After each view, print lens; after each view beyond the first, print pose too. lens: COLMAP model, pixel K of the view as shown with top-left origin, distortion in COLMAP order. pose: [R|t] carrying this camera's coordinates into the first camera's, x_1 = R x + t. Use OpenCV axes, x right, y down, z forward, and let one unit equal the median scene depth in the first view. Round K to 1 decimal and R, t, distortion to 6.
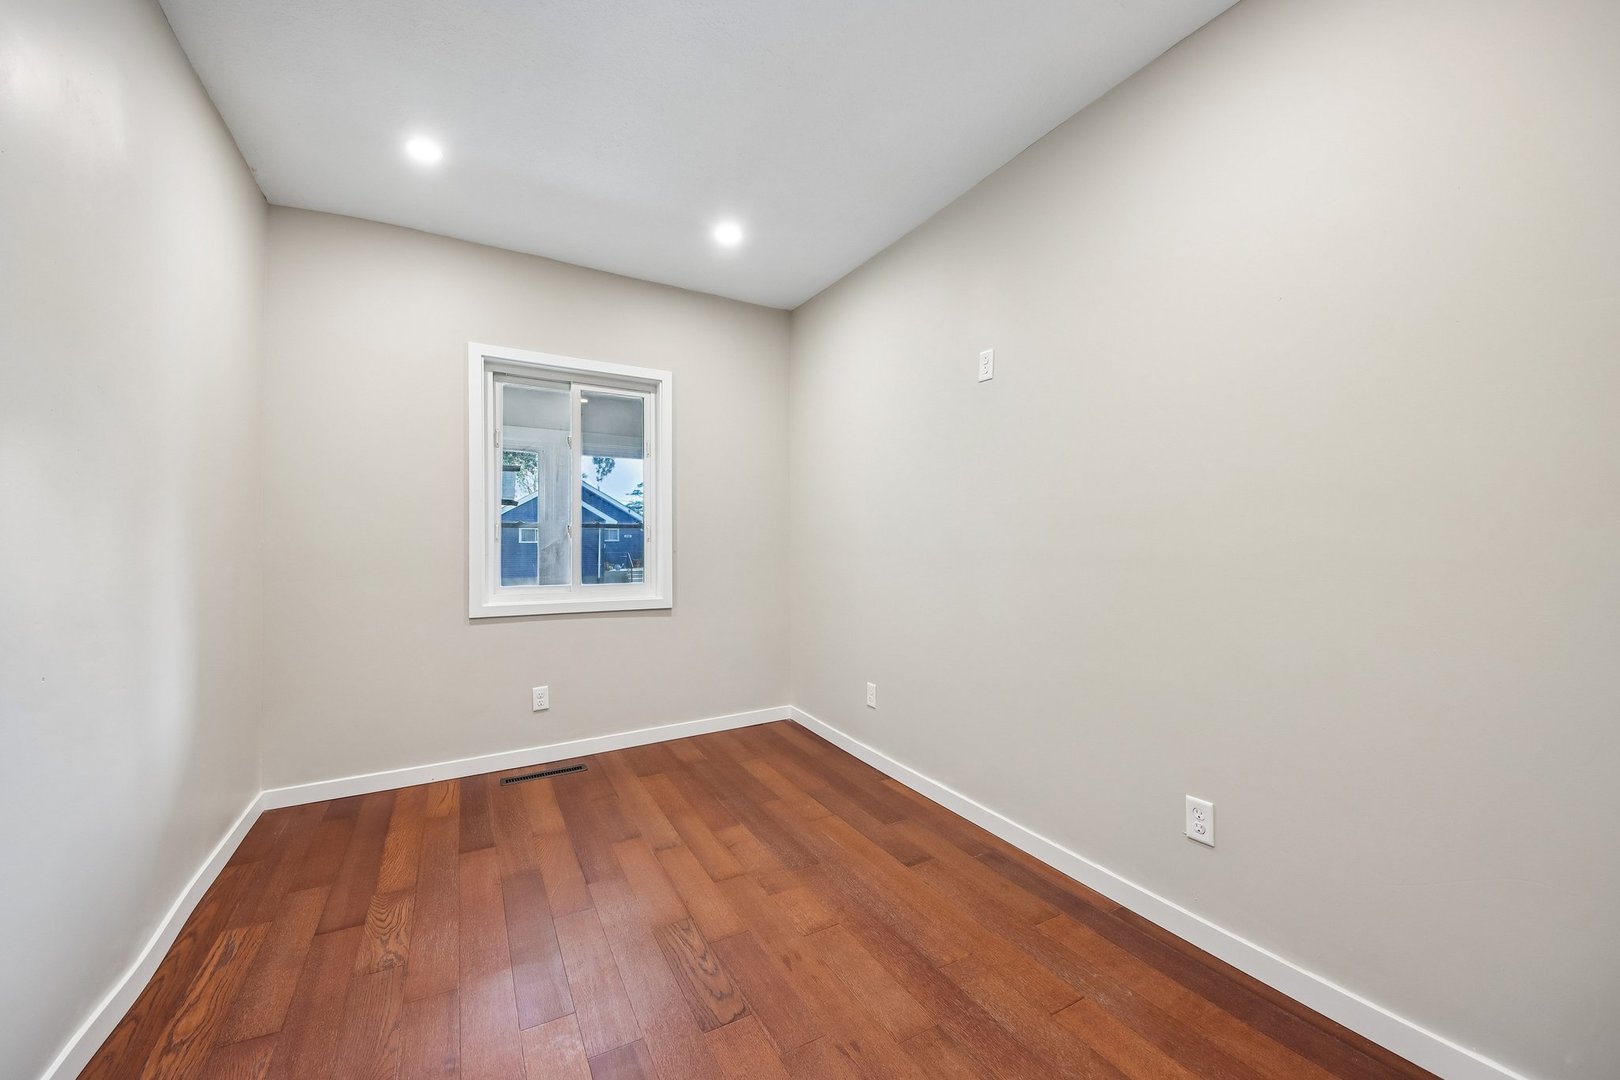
lens RADIAL K [[615.0, 0, 799.7], [0, 615.0, 545.7], [0, 0, 1]] dist [0.012566, -0.004581]
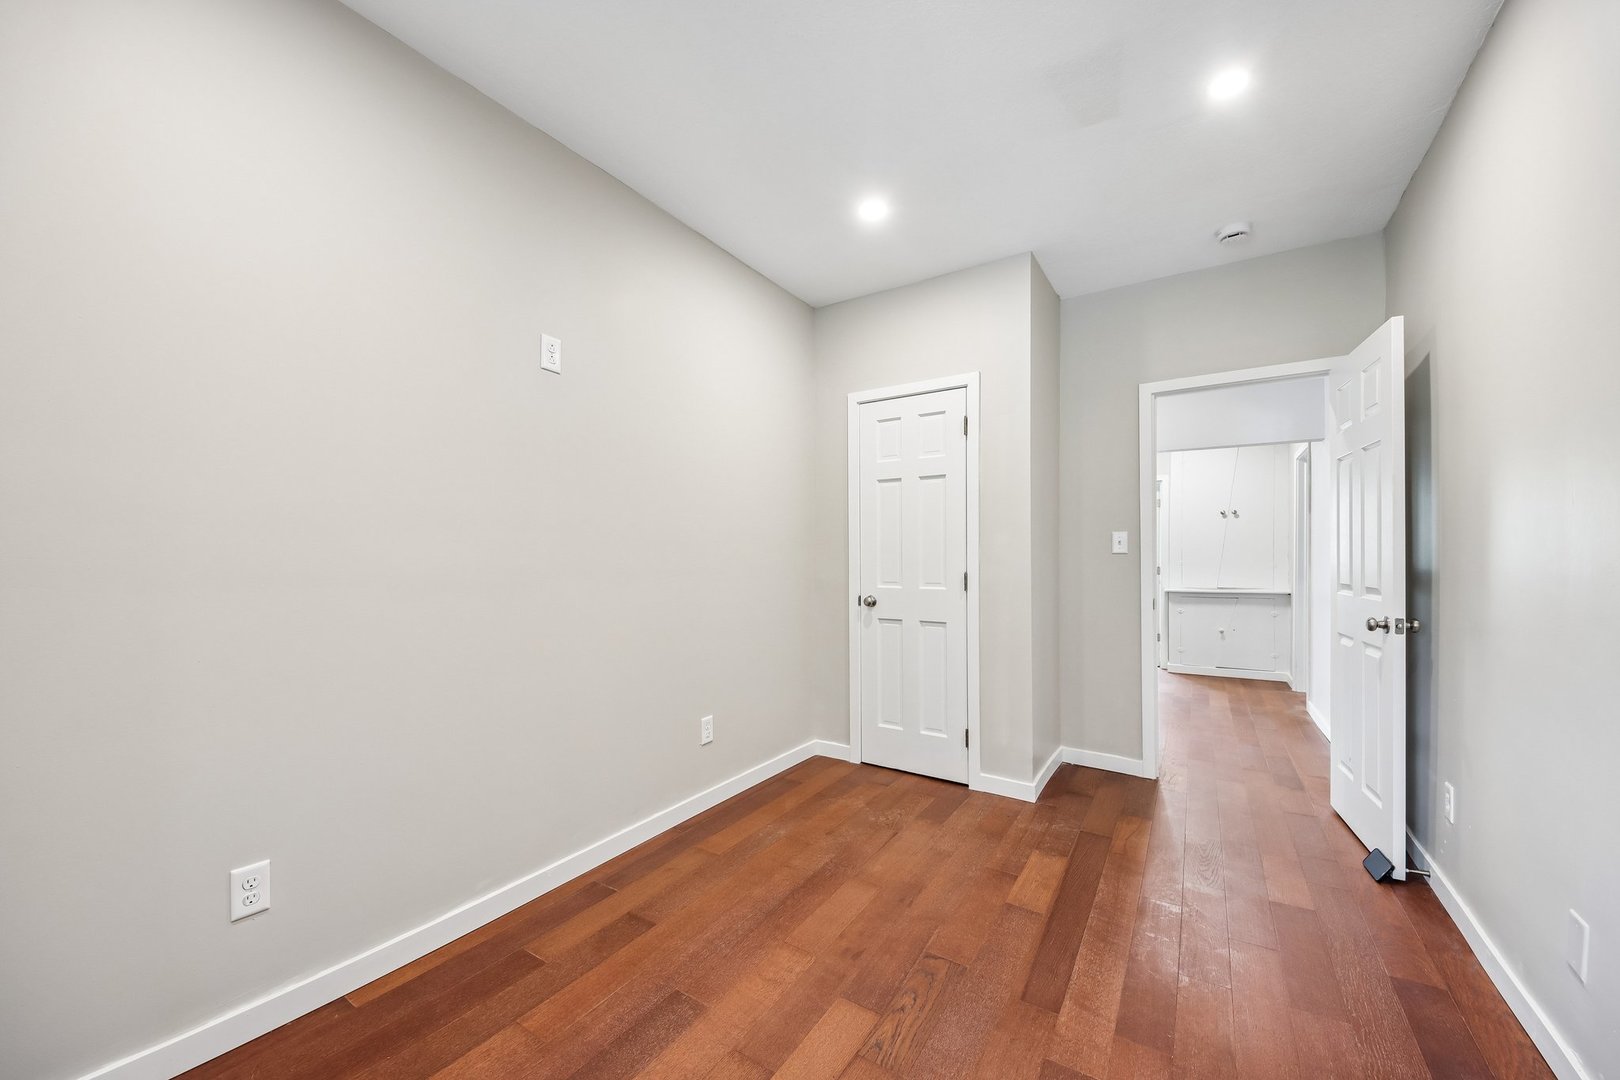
lens RADIAL K [[615.0, 0, 804.2], [0, 615.0, 552.9], [0, 0, 1]] dist [0.012566, -0.004581]
pose [[-0.483643, -0.003020, 0.875260, -0.814084], [-0.006252, 0.999980, -0.000004, -0.020738], [-0.875243, -0.005473, -0.483652, 1.432534]]
